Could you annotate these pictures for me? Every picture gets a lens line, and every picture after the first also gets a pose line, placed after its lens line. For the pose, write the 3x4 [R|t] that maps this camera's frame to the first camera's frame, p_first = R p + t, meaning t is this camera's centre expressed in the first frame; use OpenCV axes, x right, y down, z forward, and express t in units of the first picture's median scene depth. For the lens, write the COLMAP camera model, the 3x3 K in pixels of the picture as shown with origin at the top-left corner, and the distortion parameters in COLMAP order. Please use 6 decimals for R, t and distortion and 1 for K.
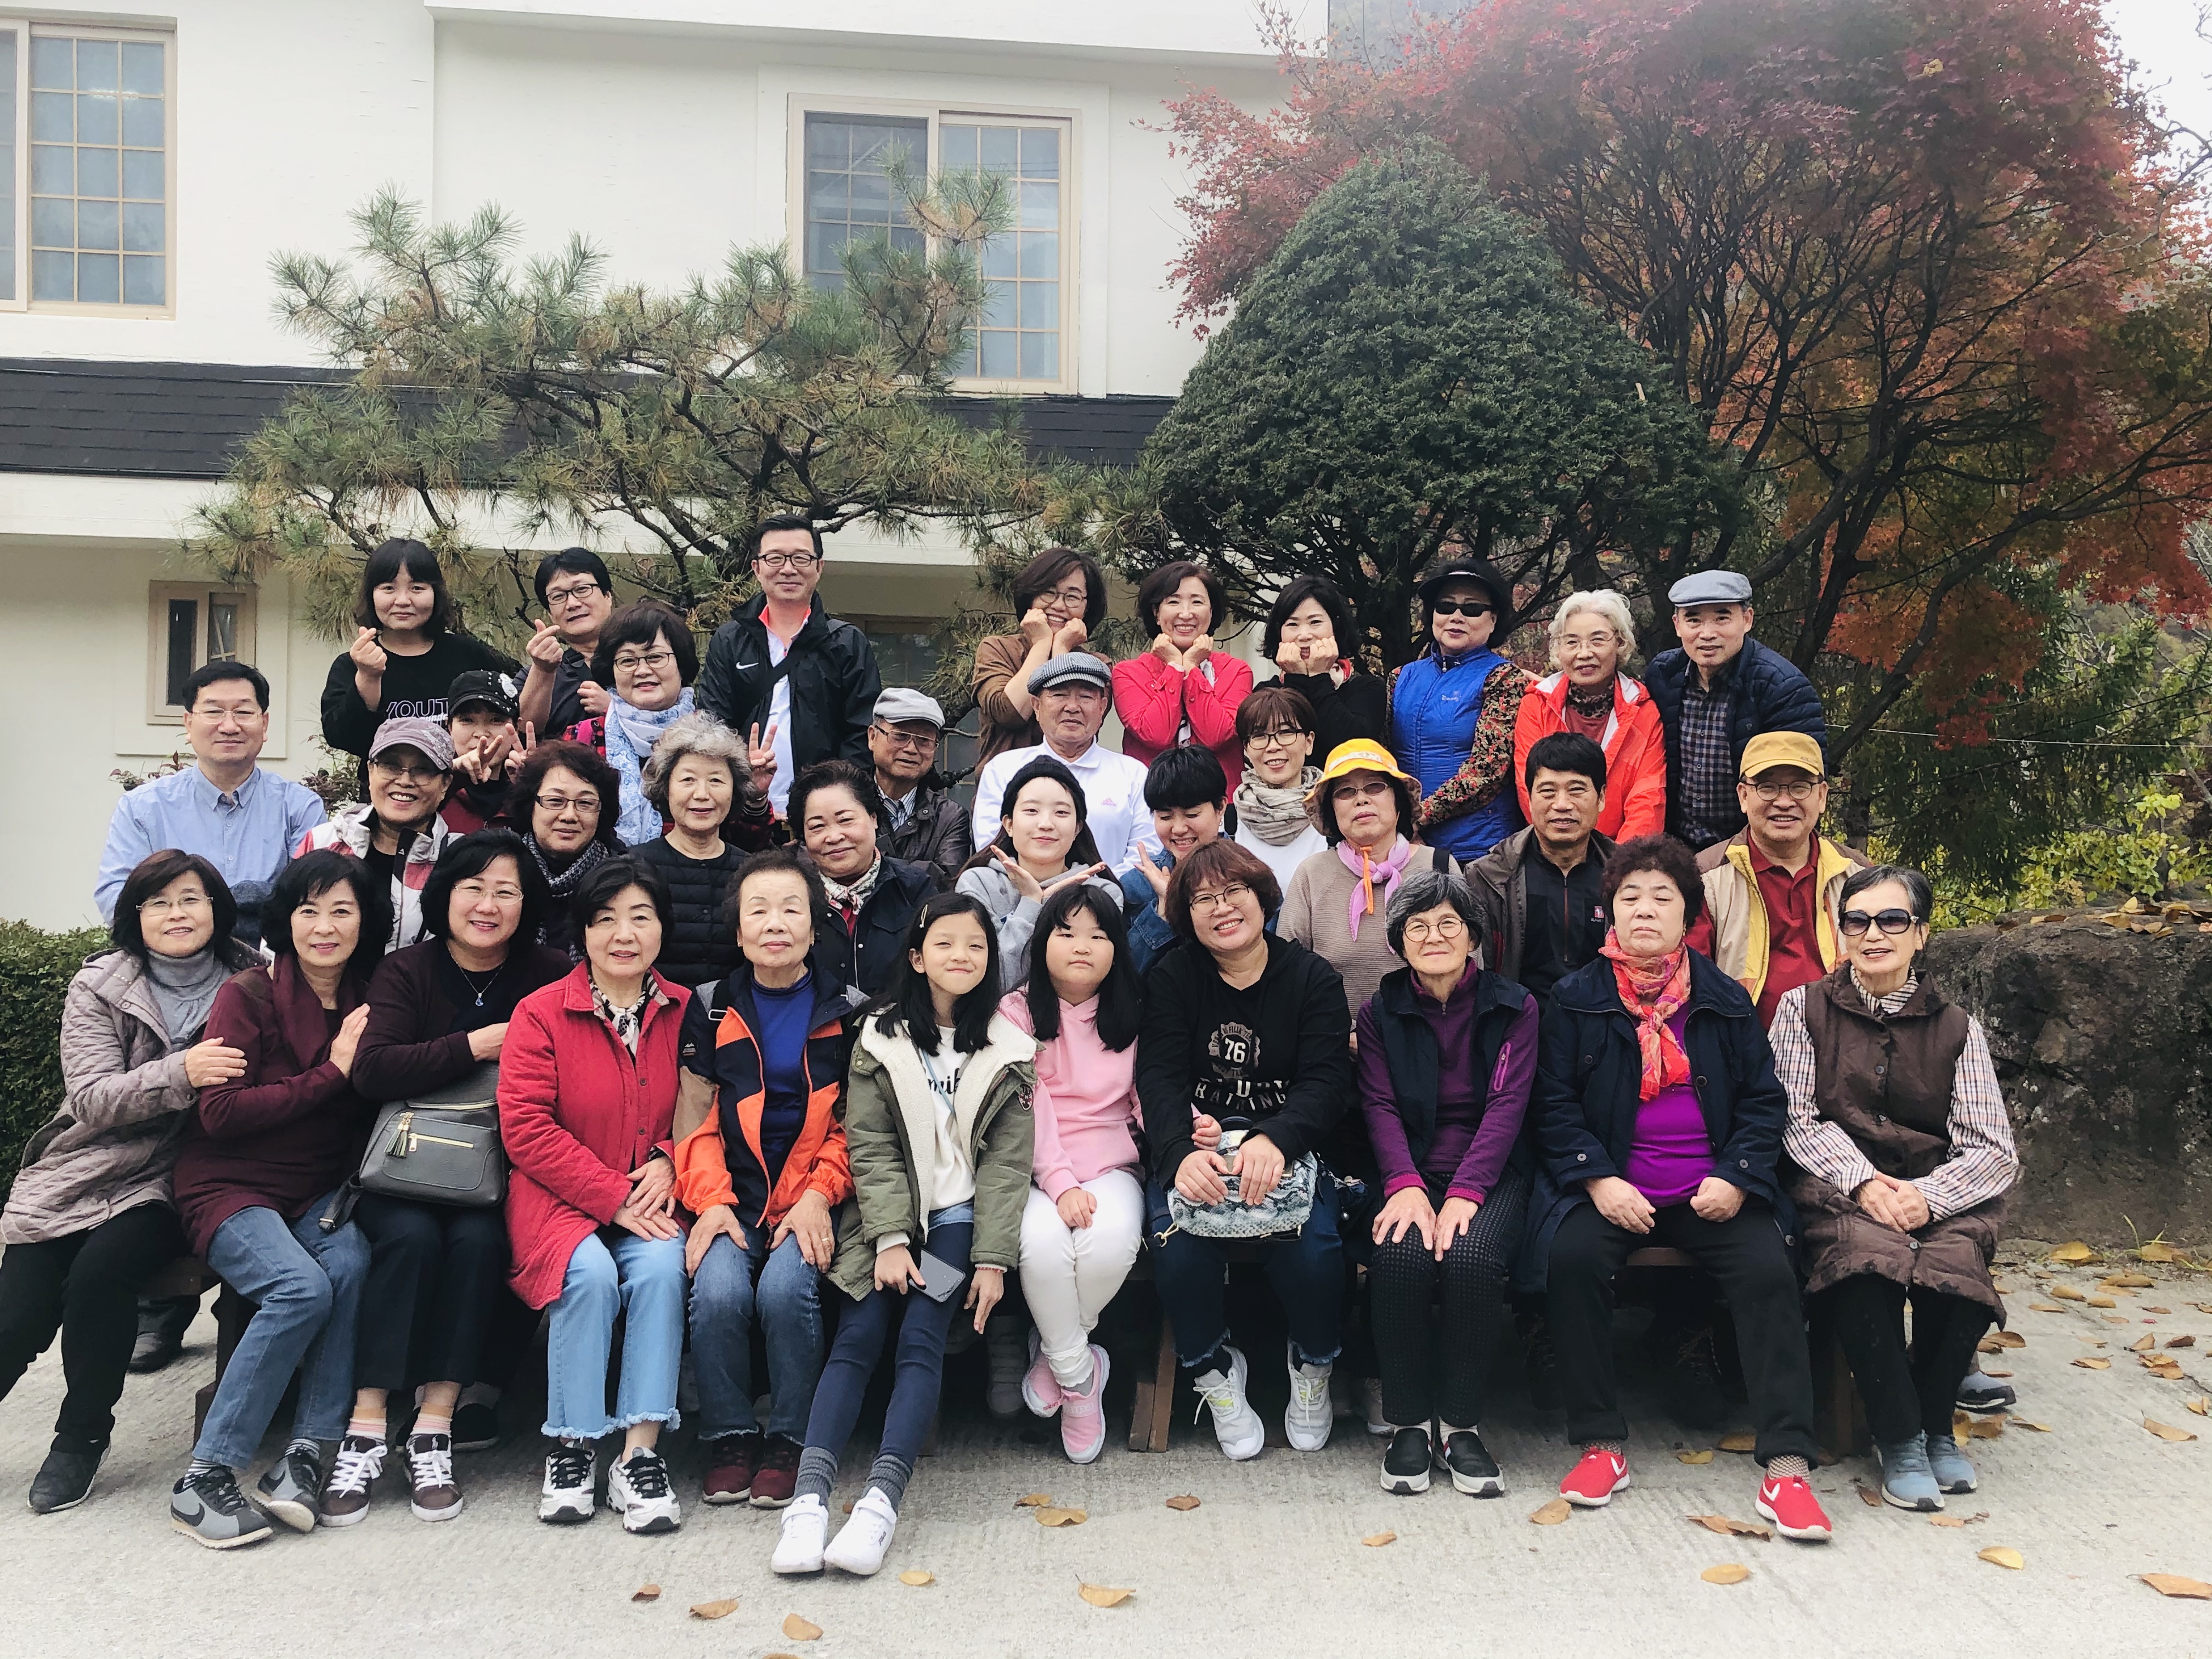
lens RADIAL K [[2183.7, 0, 1106.0], [0, 2183.7, 829.5], [0, 0, 1]] dist [-0.018296, -0.017020]
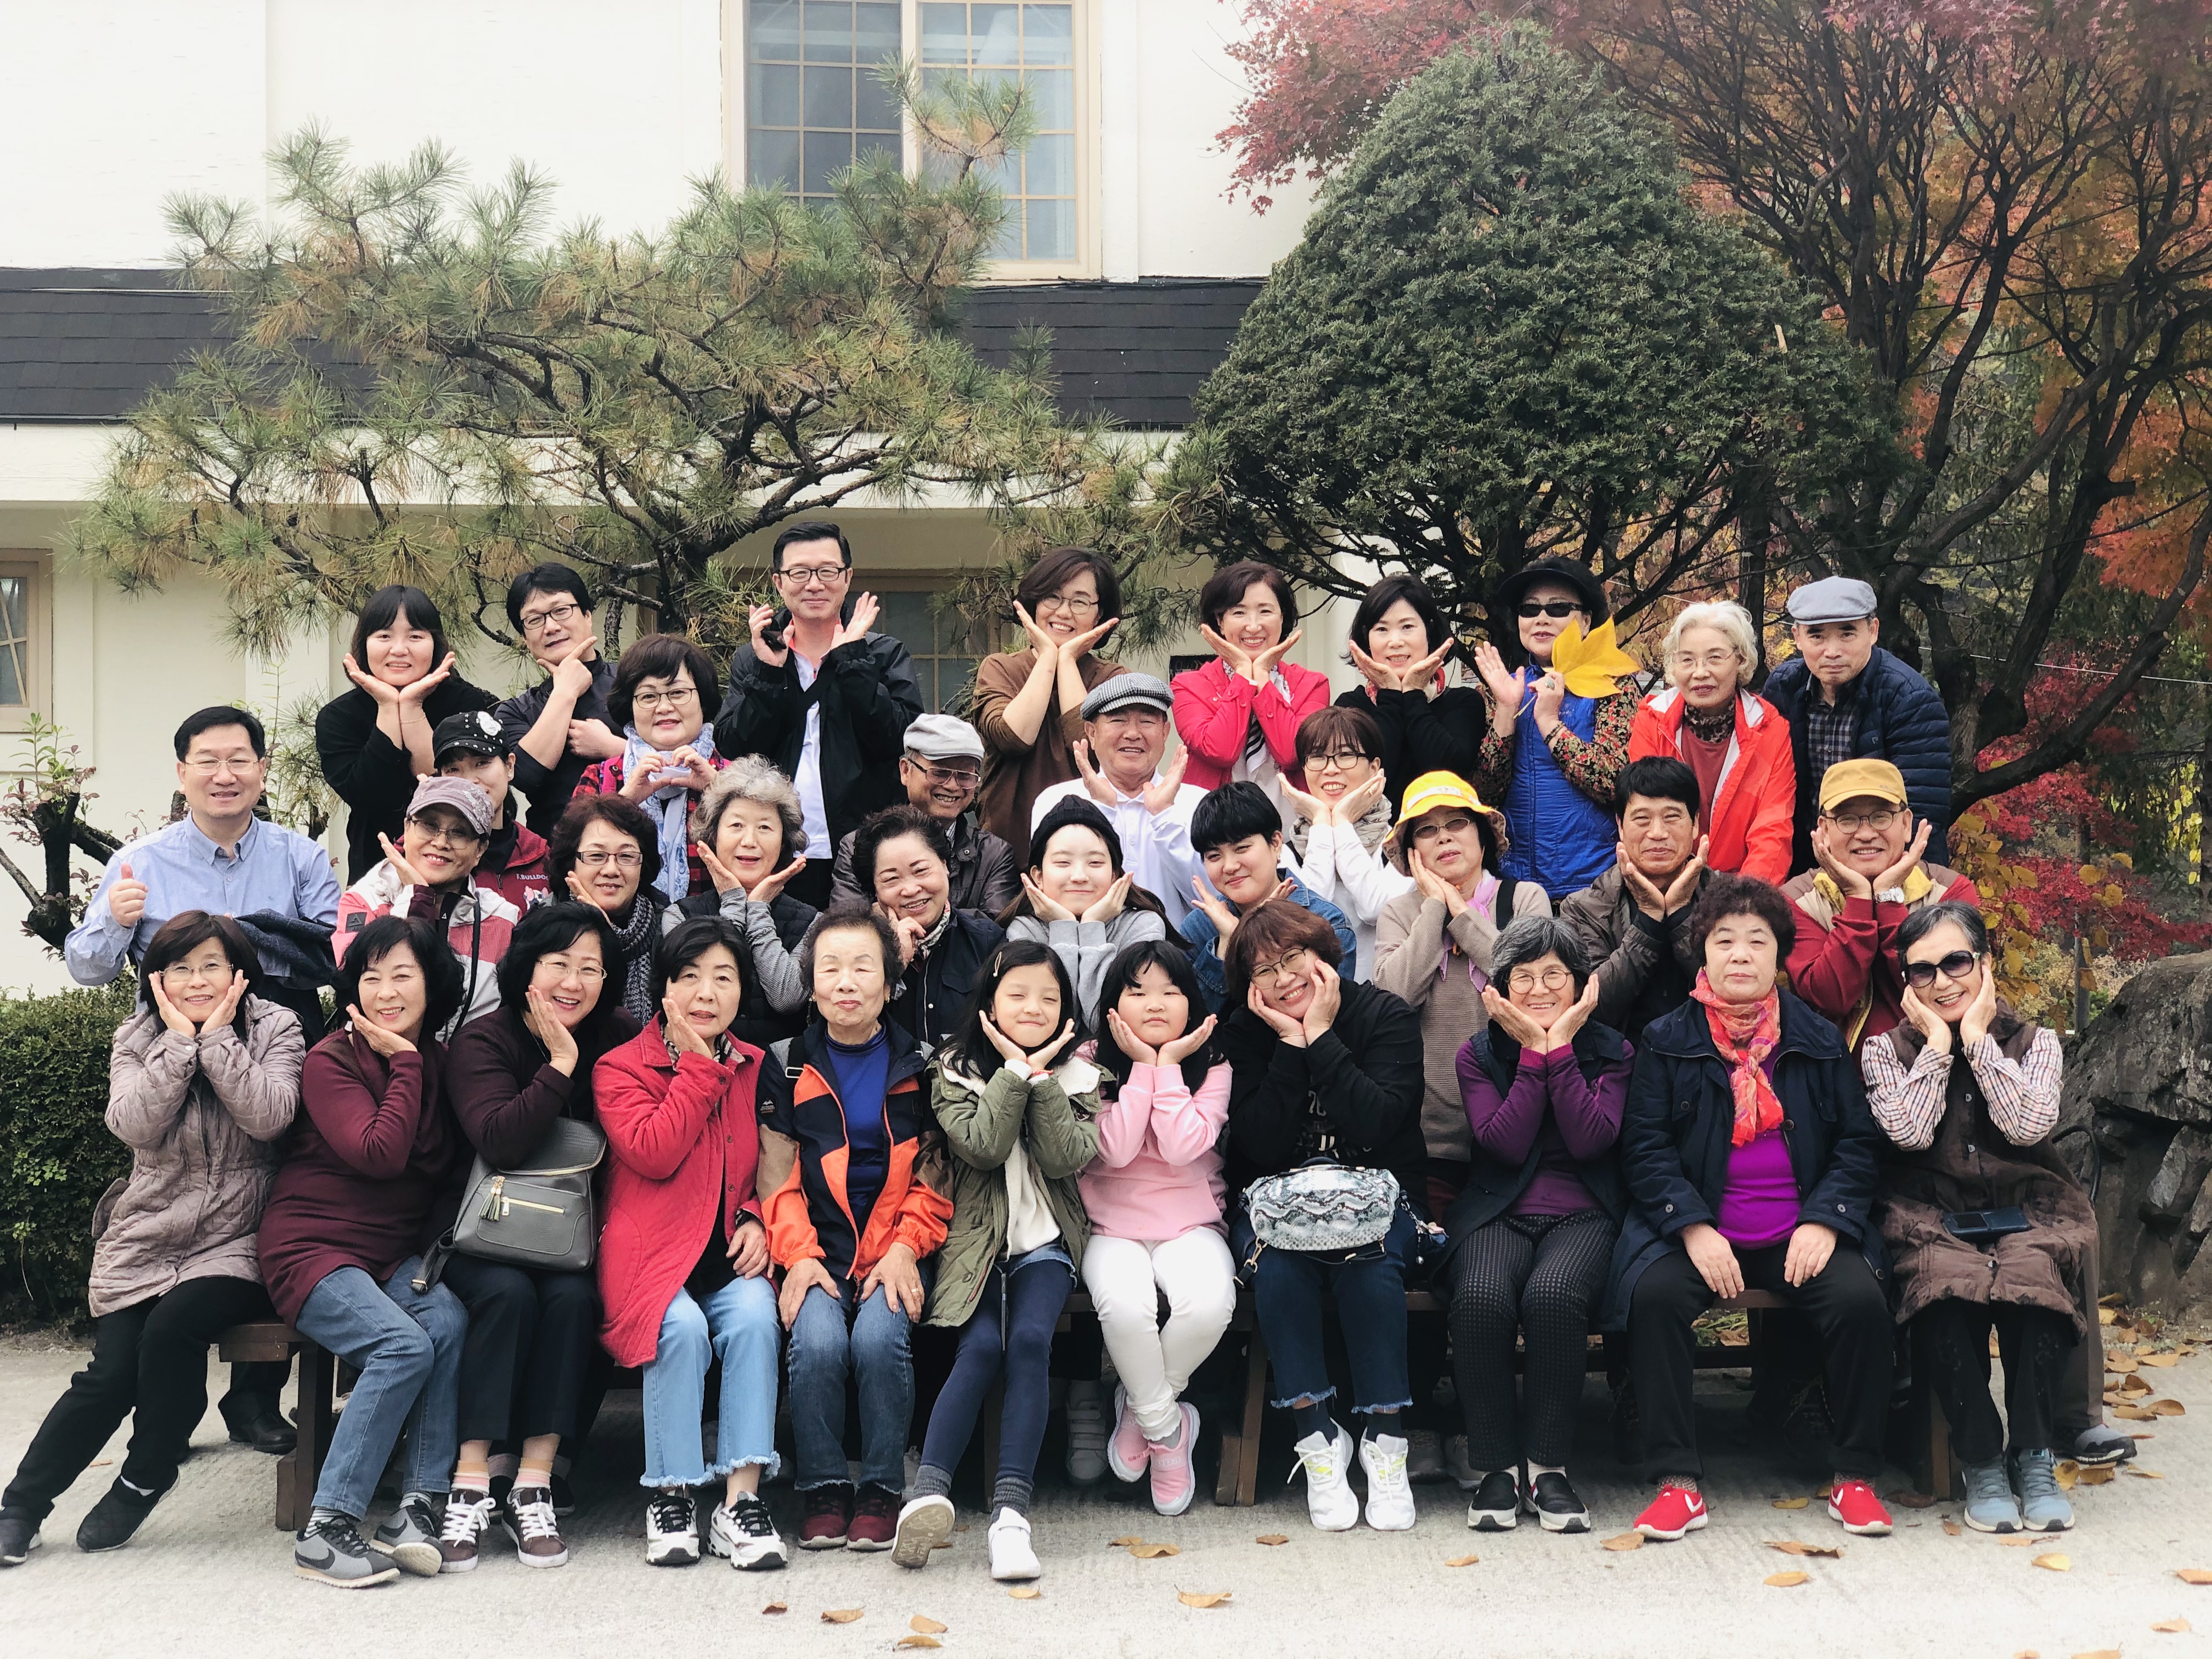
lens RADIAL K [[3349.0, 0, 1106.0], [0, 3349.0, 829.5], [0, 0, 1]] dist [0.013344, 0.049374]
pose [[0.999815, -0.018540, -0.005202, -0.021107], [0.018565, 0.999816, 0.004807, -0.024605], [0.005112, -0.004903, 0.999975, -0.426515]]
